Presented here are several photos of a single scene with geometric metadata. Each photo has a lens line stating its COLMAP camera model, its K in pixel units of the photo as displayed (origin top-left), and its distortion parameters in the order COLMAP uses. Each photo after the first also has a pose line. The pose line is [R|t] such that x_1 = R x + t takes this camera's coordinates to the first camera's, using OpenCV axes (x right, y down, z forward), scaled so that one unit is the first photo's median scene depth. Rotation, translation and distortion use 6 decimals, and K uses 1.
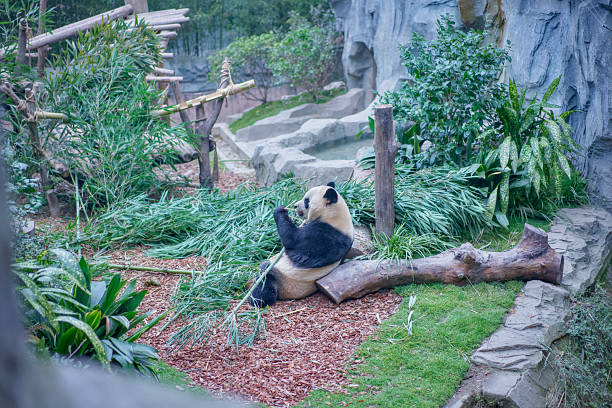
lens RADIAL K [[947.6, 0, 306.0], [0, 947.6, 204.0], [0, 0, 1]] dist [-0.006991, -0.066894]
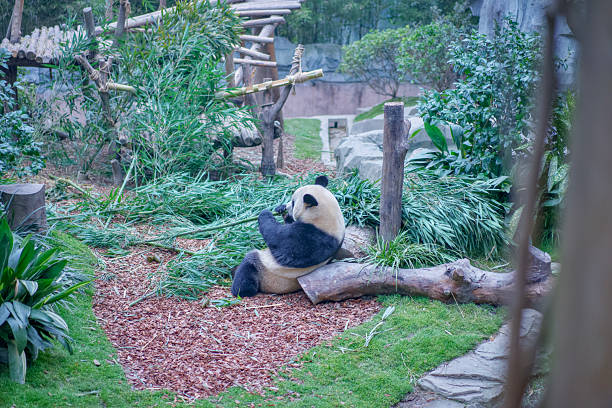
lens RADIAL K [[947.6, 0, 306.0], [0, 947.6, 204.0], [0, 0, 1]] dist [-0.006991, -0.066894]
pose [[0.965213, 0.113376, -0.235604, 0.225023], [-0.112522, 0.993502, 0.017110, -0.010040], [0.236013, 0.009996, 0.971698, 0.063384]]
